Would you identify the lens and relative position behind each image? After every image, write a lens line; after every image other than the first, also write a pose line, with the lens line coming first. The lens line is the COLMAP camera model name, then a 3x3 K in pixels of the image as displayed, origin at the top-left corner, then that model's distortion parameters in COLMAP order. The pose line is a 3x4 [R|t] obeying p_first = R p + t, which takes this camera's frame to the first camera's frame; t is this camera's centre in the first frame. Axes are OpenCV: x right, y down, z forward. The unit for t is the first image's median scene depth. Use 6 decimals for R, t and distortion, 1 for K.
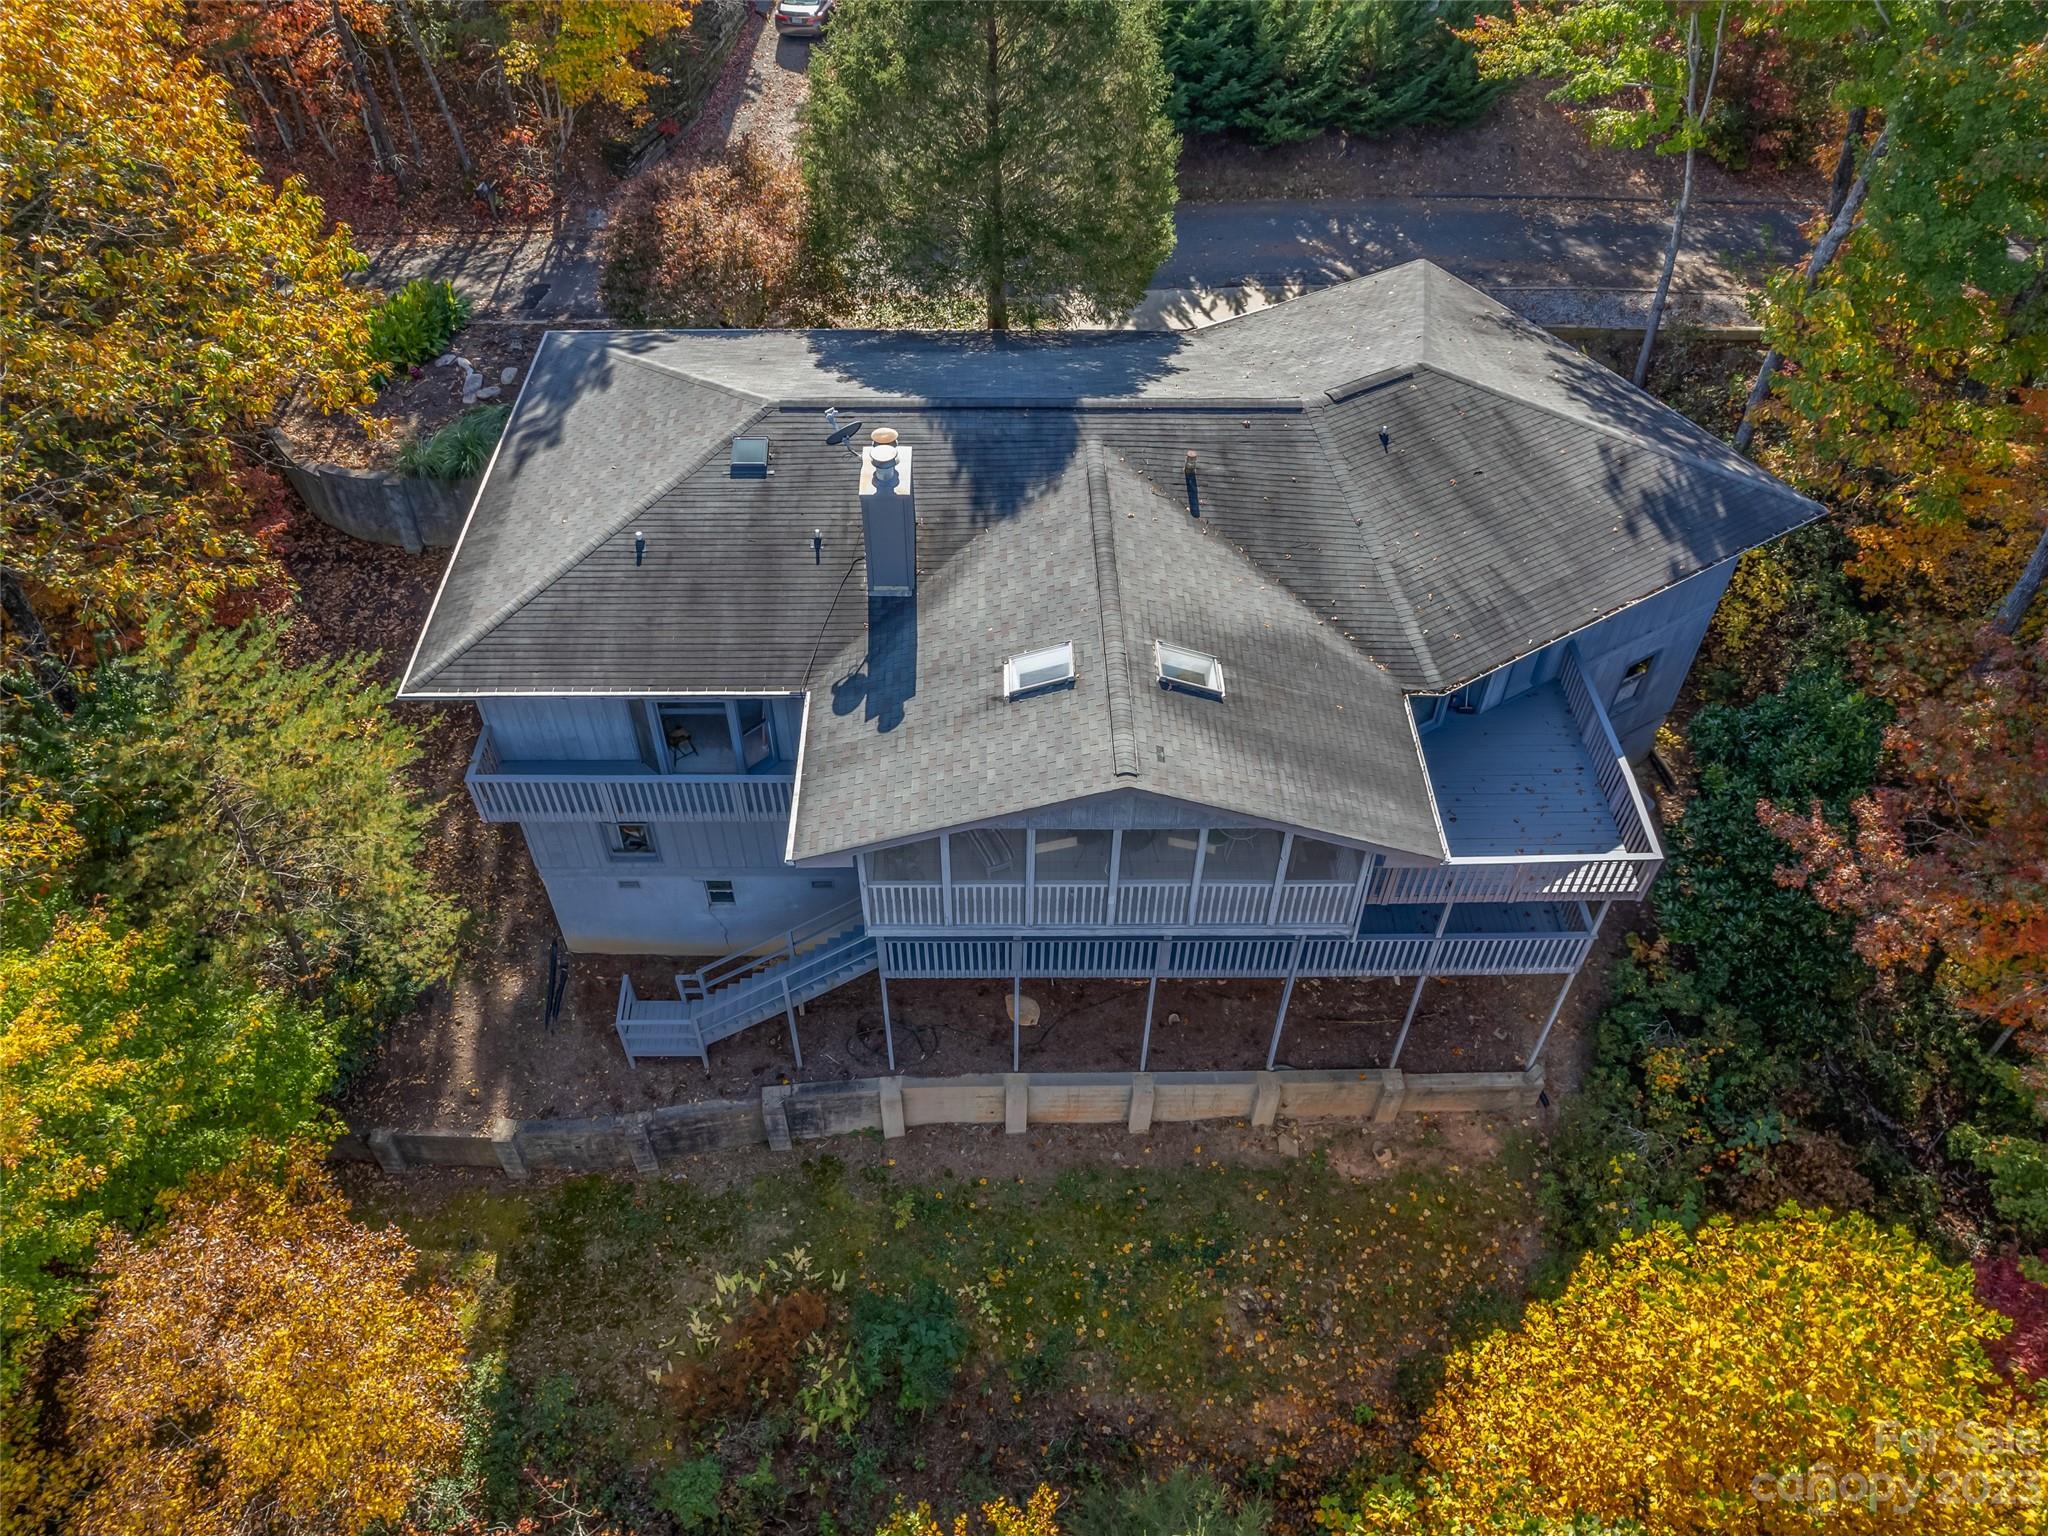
lens RADIAL K [[1495.6, 0, 991.6], [0, 1495.6, 772.0], [0, 0, 1]] dist [-0.093484, 0.089420]
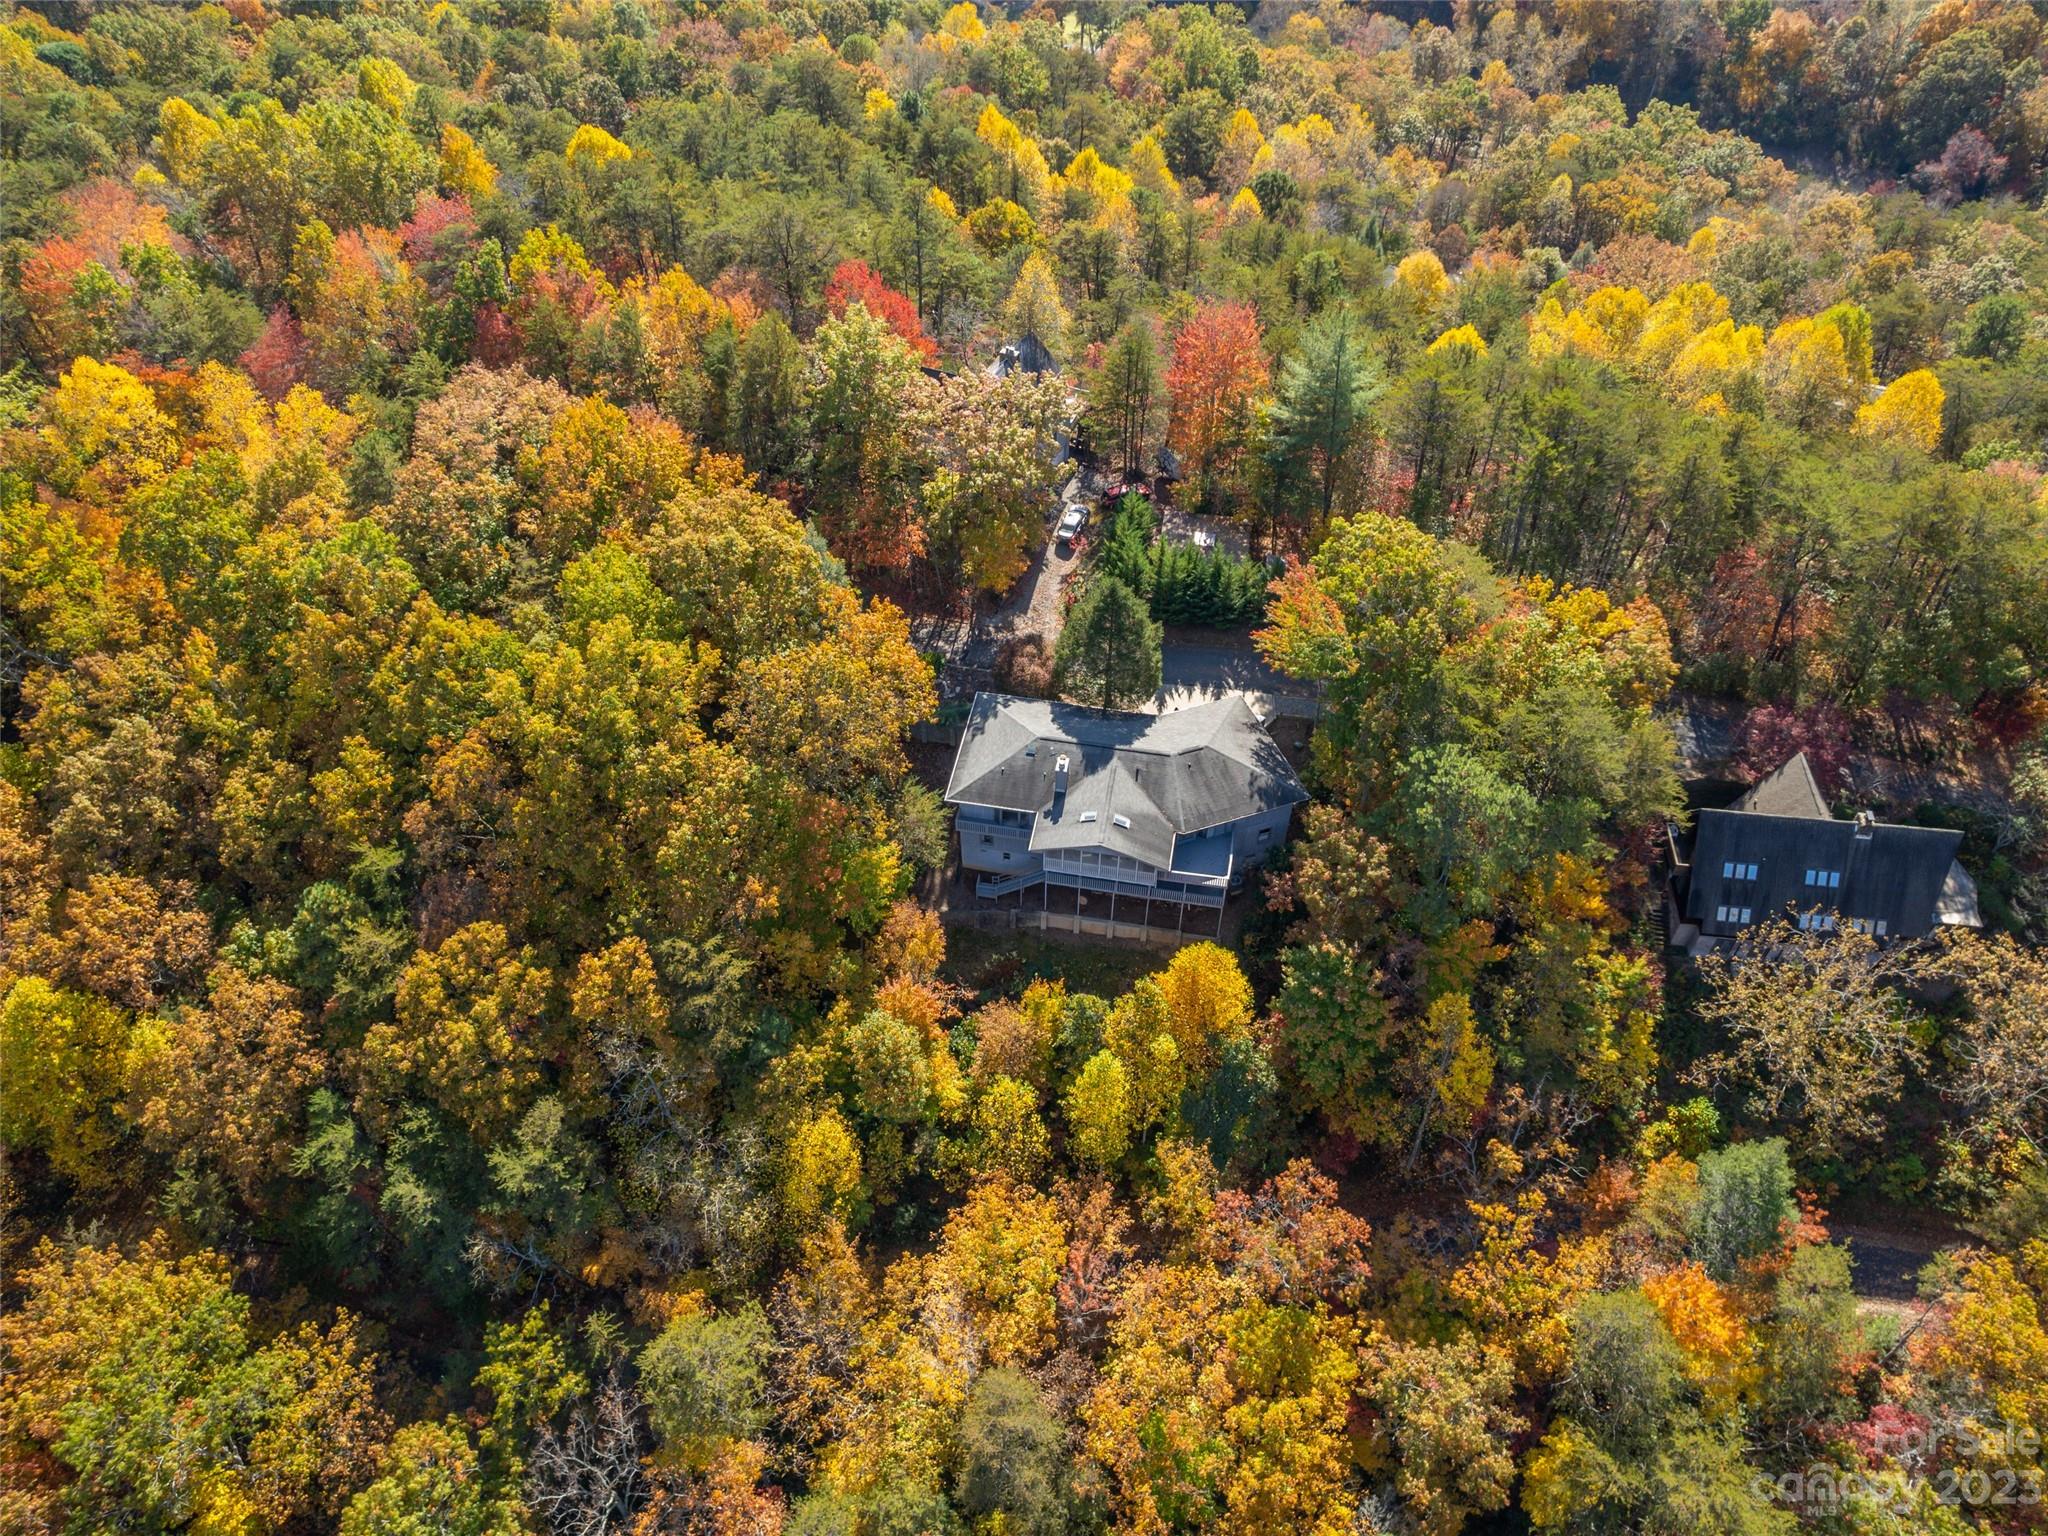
lens RADIAL K [[1495.6, 0, 991.6], [0, 1495.6, 772.0], [0, 0, 1]] dist [-0.093484, 0.089420]
pose [[0.980674, 0.134974, -0.141633, 0.317478], [-0.135072, 0.990795, 0.008972, -0.176666], [0.141540, 0.010332, 0.989879, -3.051159]]
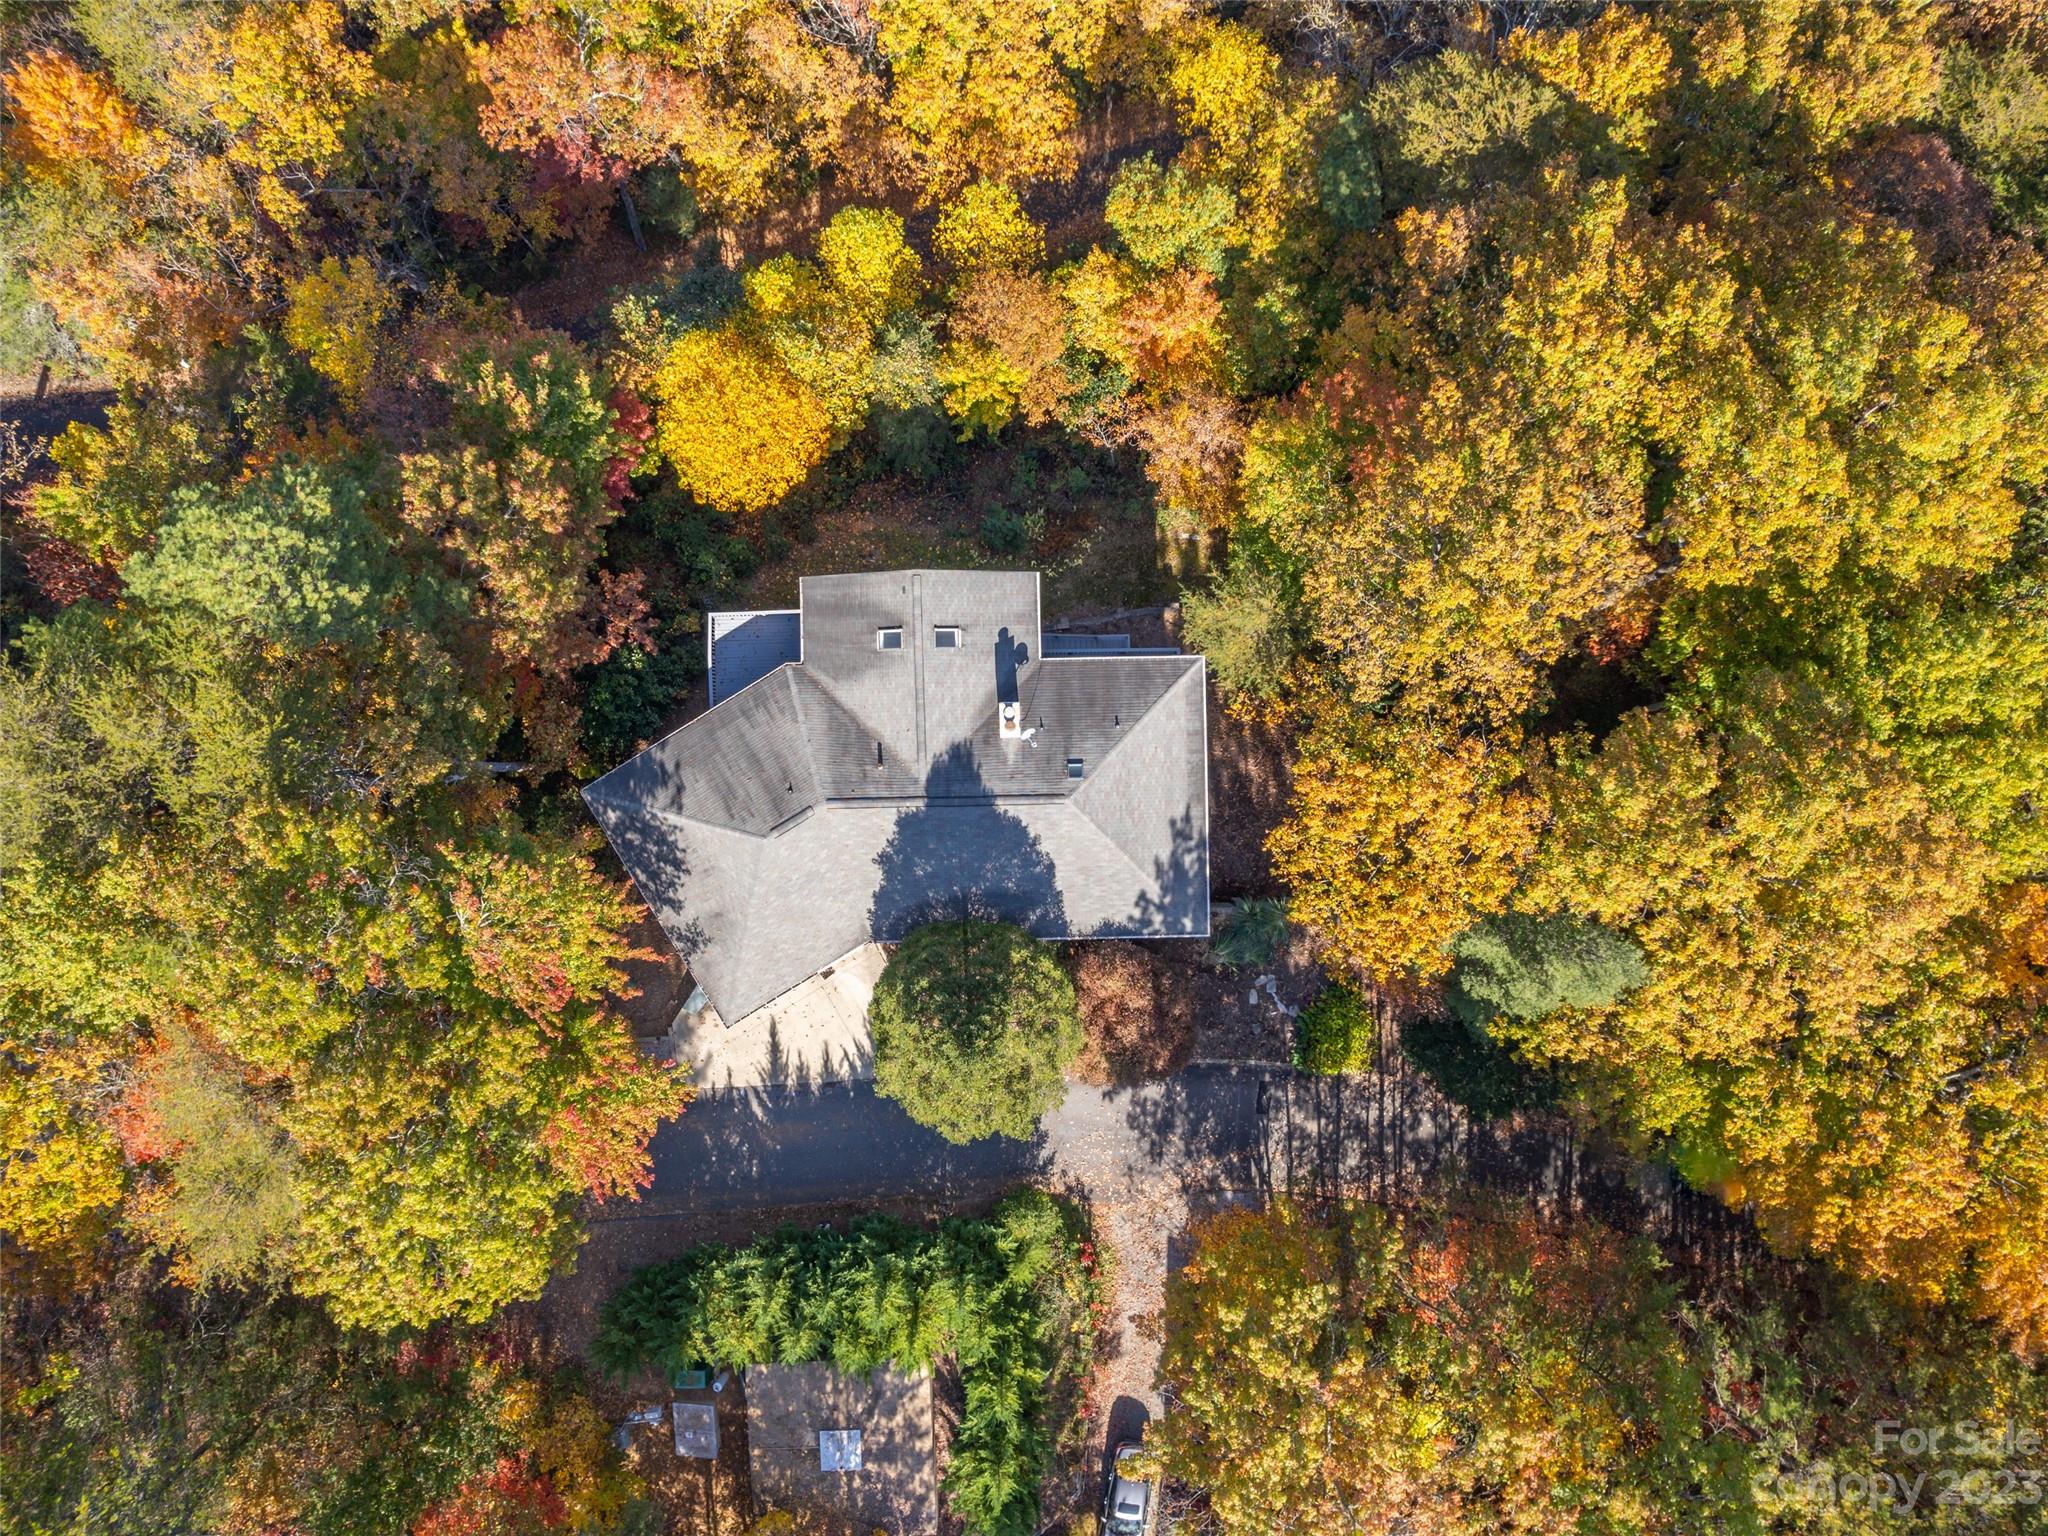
lens RADIAL K [[1495.6, 0, 991.6], [0, 1495.6, 772.0], [0, 0, 1]] dist [-0.093484, 0.089420]
pose [[-0.999807, 0.015870, 0.011594, -0.063840], [-0.003124, -0.710736, 0.703452, -1.800167], [0.019404, 0.703280, 0.710648, -0.605513]]
